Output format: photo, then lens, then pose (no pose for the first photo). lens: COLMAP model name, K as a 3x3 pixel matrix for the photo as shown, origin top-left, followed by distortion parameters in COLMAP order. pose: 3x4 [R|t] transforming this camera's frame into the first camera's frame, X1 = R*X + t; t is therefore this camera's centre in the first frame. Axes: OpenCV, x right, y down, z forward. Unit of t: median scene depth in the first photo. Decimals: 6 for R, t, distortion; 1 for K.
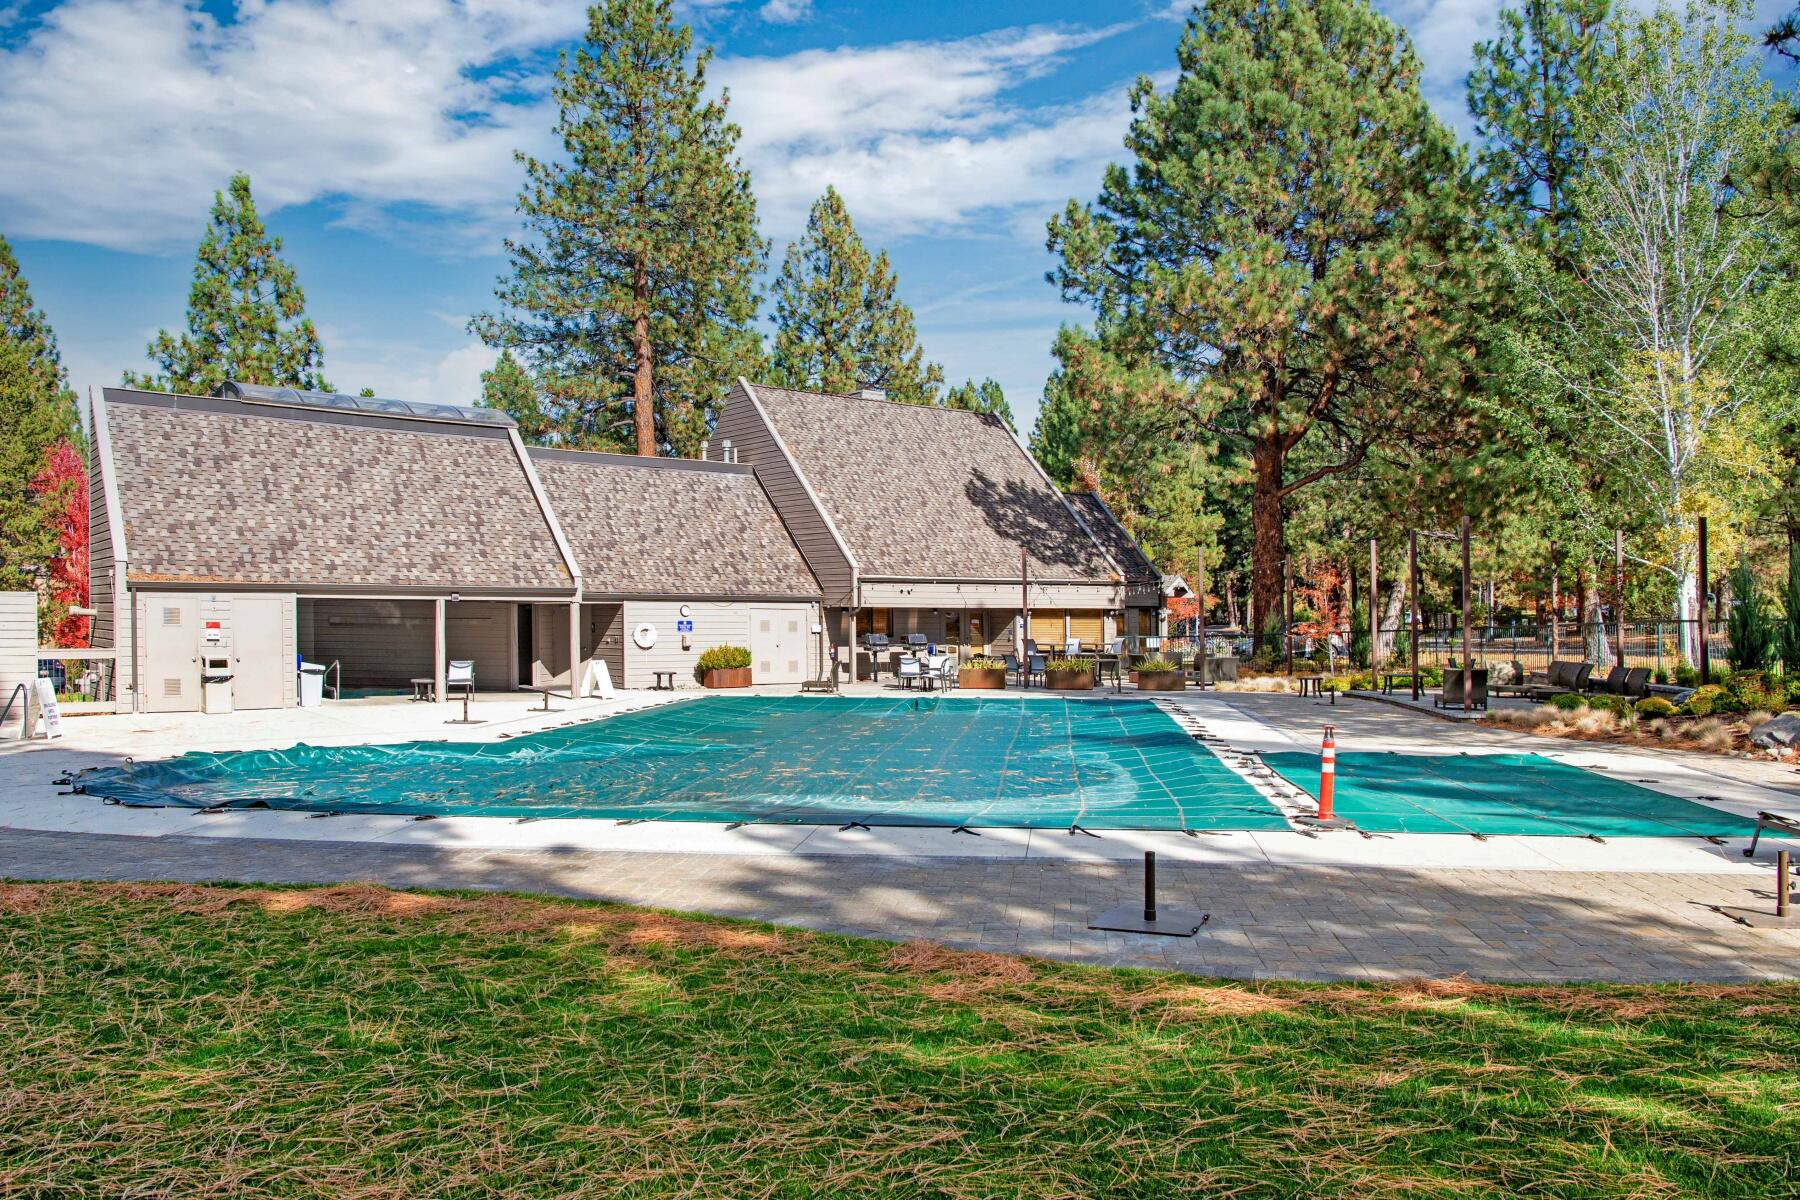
lens RADIAL K [[1297.8, 0, 900.0], [0, 1297.8, 600.0], [0, 0, 1]] dist [-0.091593, 0.000861]
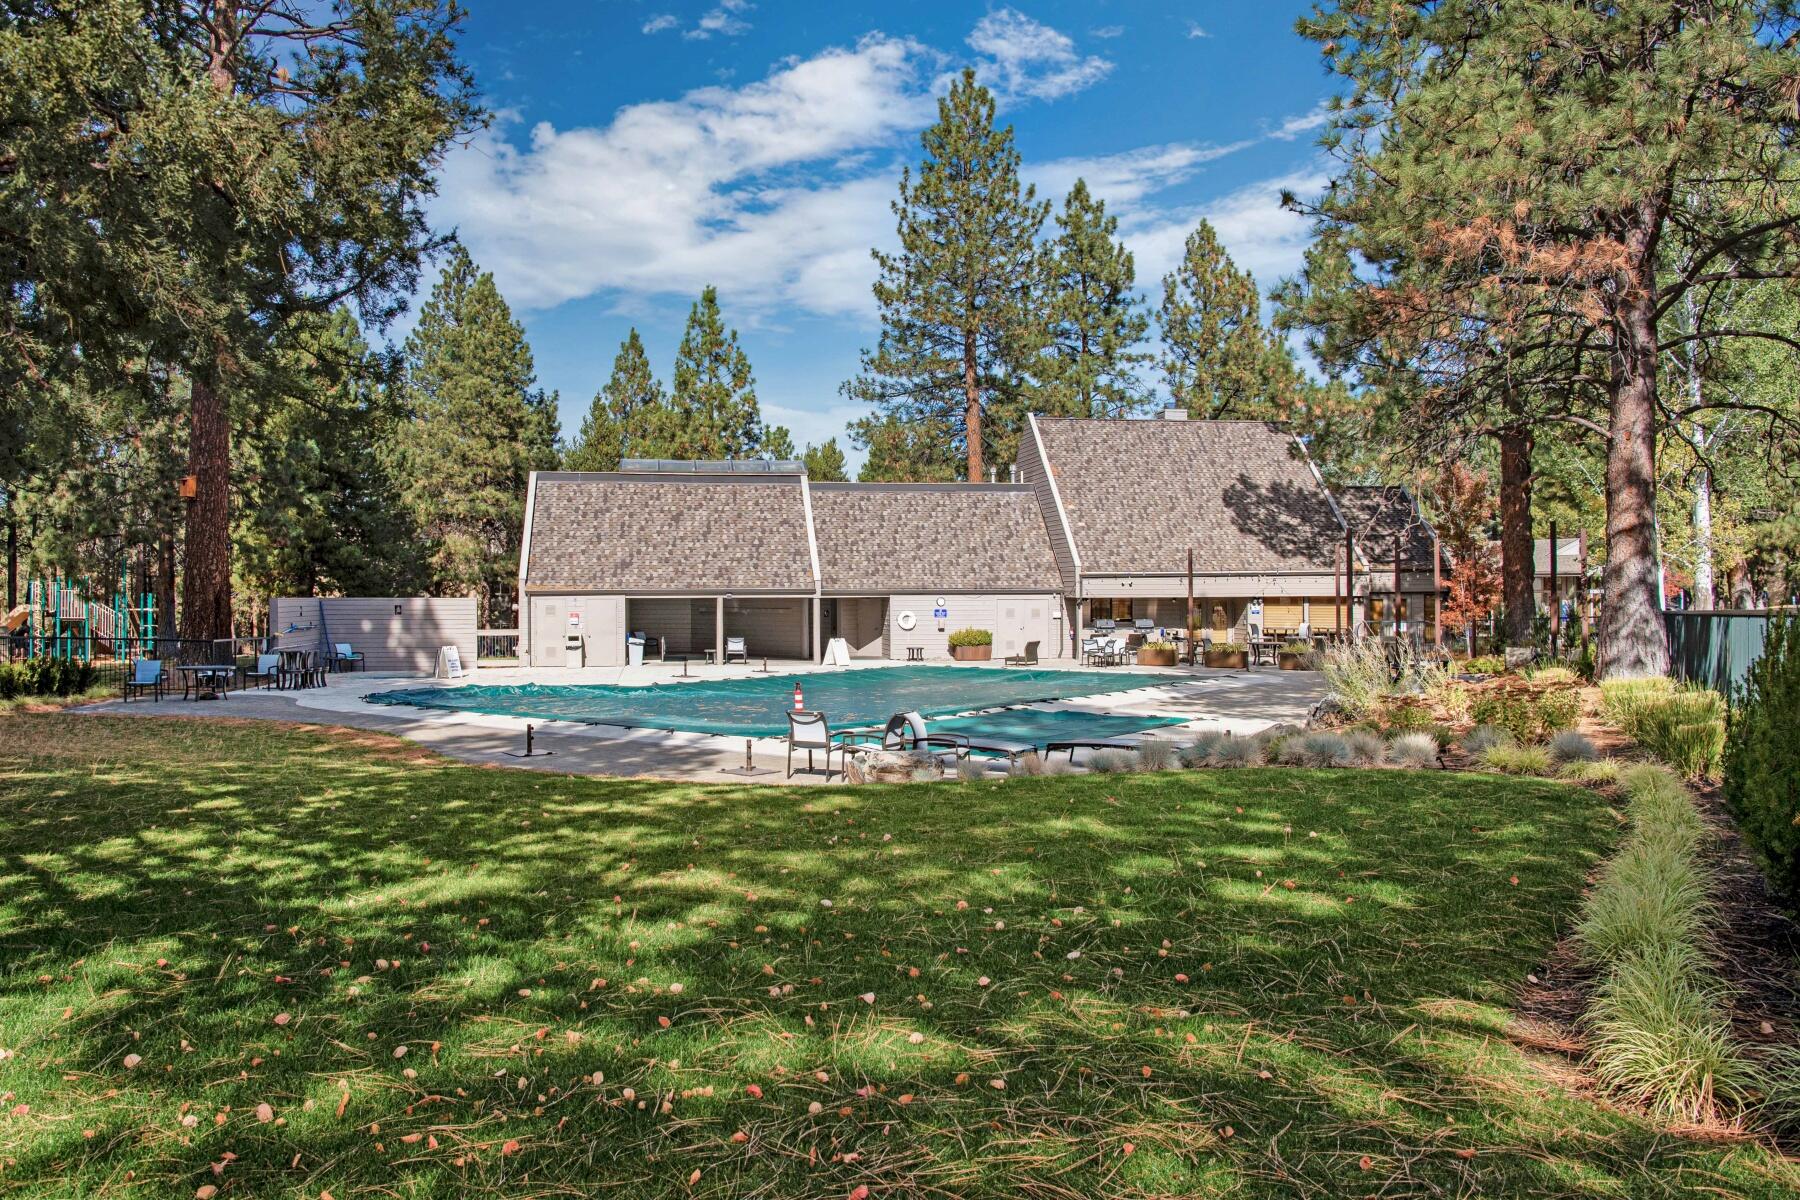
lens RADIAL K [[1297.8, 0, 900.0], [0, 1297.8, 600.0], [0, 0, 1]] dist [-0.091593, 0.000861]
pose [[0.852321, -0.003070, -0.523011, 0.493810], [0.013346, 0.999785, 0.015881, -0.015131], [0.522849, -0.020516, 0.852178, -0.157956]]
